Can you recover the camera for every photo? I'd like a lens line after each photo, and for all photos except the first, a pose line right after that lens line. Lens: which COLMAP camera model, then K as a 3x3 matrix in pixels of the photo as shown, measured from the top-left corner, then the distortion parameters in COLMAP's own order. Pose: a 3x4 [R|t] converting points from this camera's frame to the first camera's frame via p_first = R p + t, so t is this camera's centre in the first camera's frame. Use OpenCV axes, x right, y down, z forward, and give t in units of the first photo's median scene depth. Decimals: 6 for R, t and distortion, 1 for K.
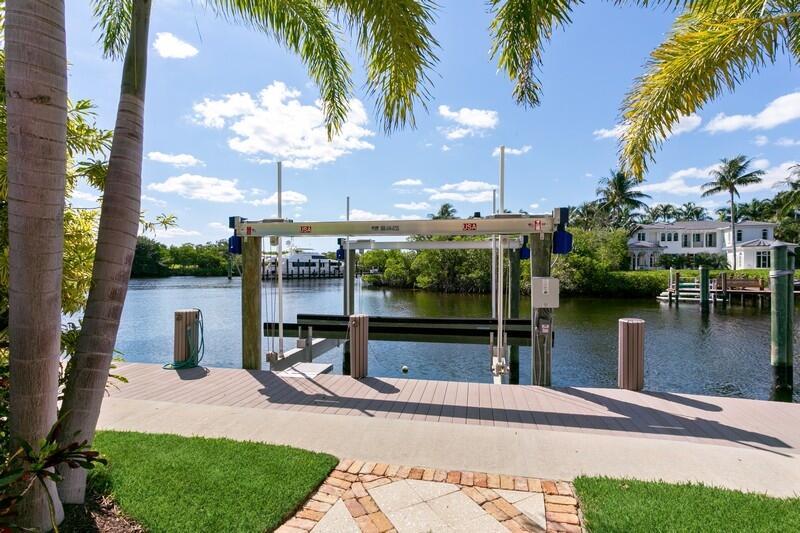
lens RADIAL K [[386.2, 0, 404.9], [0, 386.2, 272.8], [0, 0, 1]] dist [-0.000029, -0.000668]
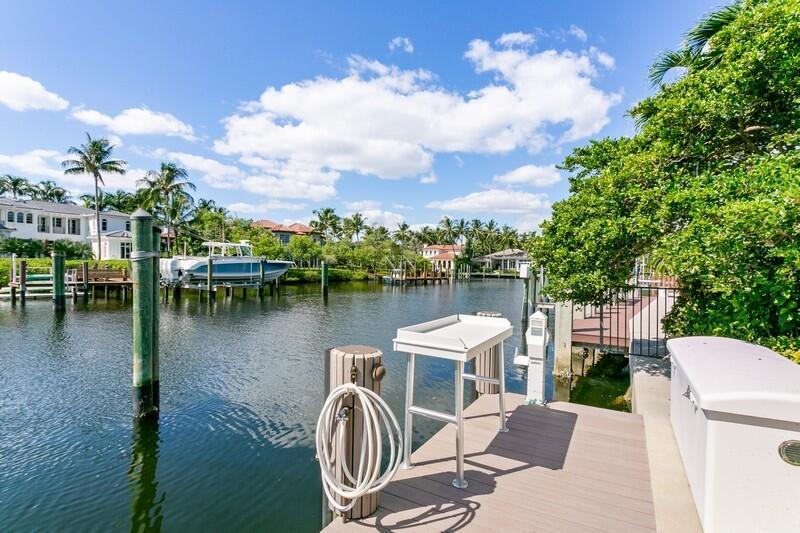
lens RADIAL K [[395.4, 0, 400.7], [0, 395.4, 276.7], [0, 0, 1]] dist [0.001401, 0.001184]
pose [[0.216563, -0.020643, 0.976050, 0.070474], [-0.008600, 0.999697, 0.023051, 0.003866], [-0.976231, -0.013386, 0.216320, 0.073861]]
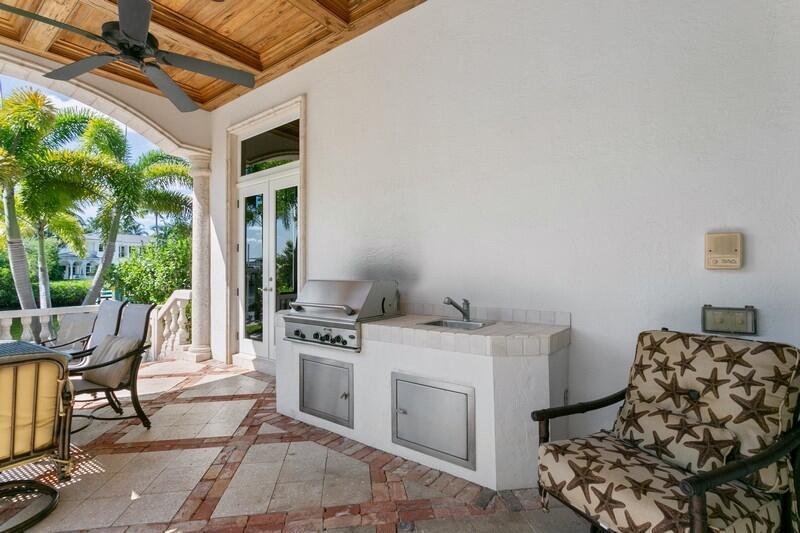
lens RADIAL K [[386.2, 0, 404.9], [0, 386.2, 272.8], [0, 0, 1]] dist [-0.000029, -0.000668]
pose [[0.337451, -0.003333, 0.941337, -0.075071], [0.016332, 0.999864, -0.002314, -0.007092], [-0.941201, 0.016155, 0.337460, -0.199423]]
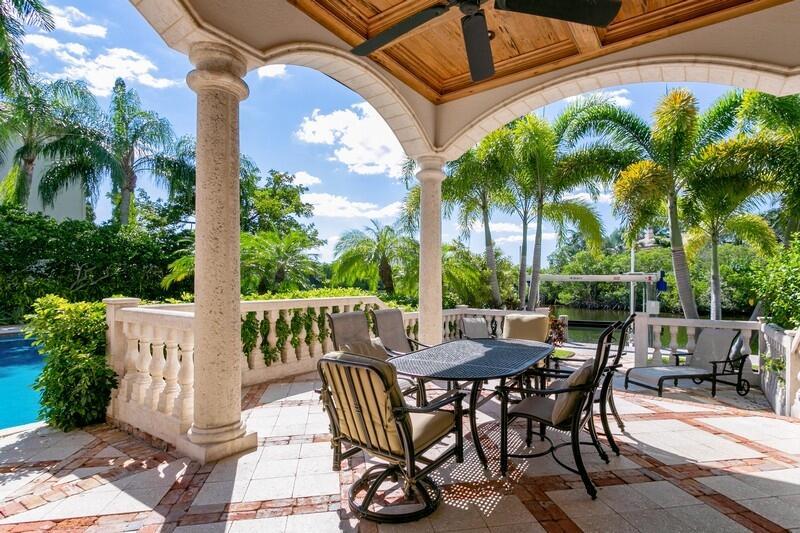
lens RADIAL K [[404.6, 0, 396.6], [0, 404.6, 283.4], [0, 0, 1]] dist [-0.000031, -0.000280]
pose [[0.947495, 0.004828, -0.319733, -0.034324], [-0.007182, 0.999955, -0.006183, -0.007265], [0.319689, 0.008154, 0.947487, -0.190276]]
